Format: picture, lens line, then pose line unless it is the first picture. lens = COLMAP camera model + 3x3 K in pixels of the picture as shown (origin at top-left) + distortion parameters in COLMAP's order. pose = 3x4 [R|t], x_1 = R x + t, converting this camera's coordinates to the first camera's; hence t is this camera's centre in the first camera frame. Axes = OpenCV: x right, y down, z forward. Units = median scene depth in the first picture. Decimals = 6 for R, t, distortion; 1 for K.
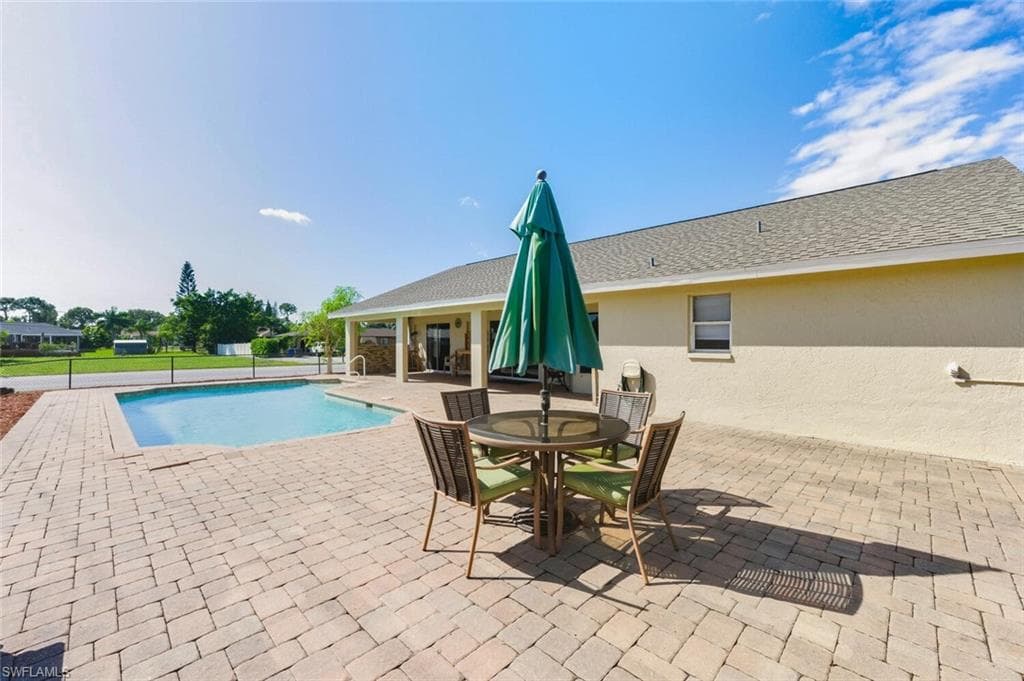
lens RADIAL K [[414.3, 0, 514.3], [0, 414.3, 329.6], [0, 0, 1]] dist [-0.000679, -0.000052]
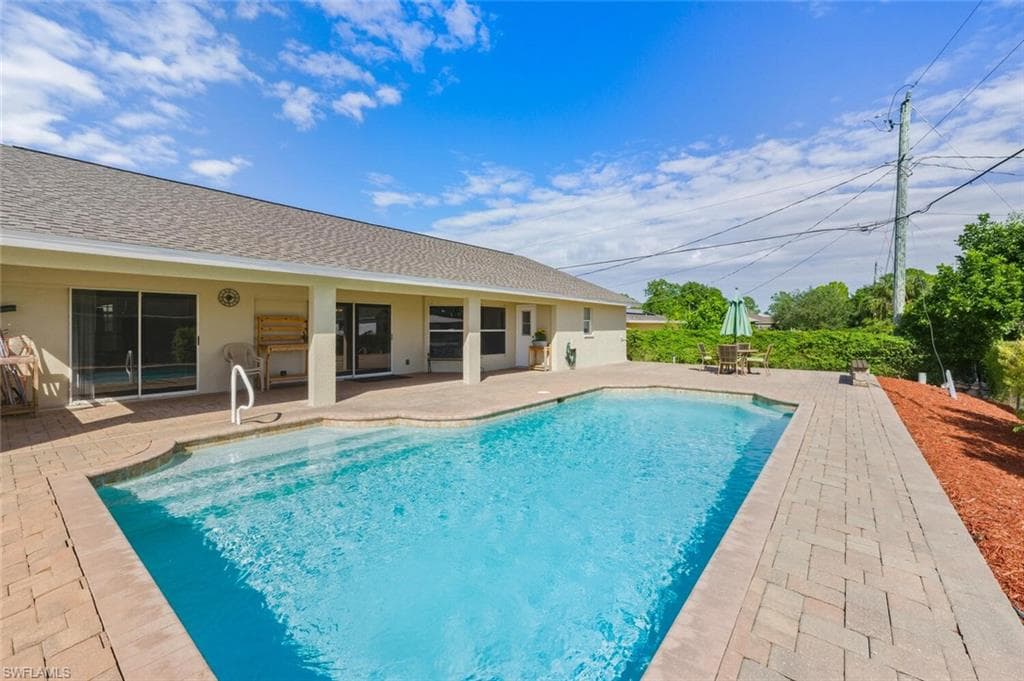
lens RADIAL K [[414.3, 0, 514.3], [0, 414.3, 329.6], [0, 0, 1]] dist [-0.000679, -0.000052]
pose [[-0.098249, 0.004423, 0.995152, -0.957327], [-0.016250, 0.999850, -0.006048, 0.030304], [-0.995029, -0.016765, -0.098162, 0.931110]]
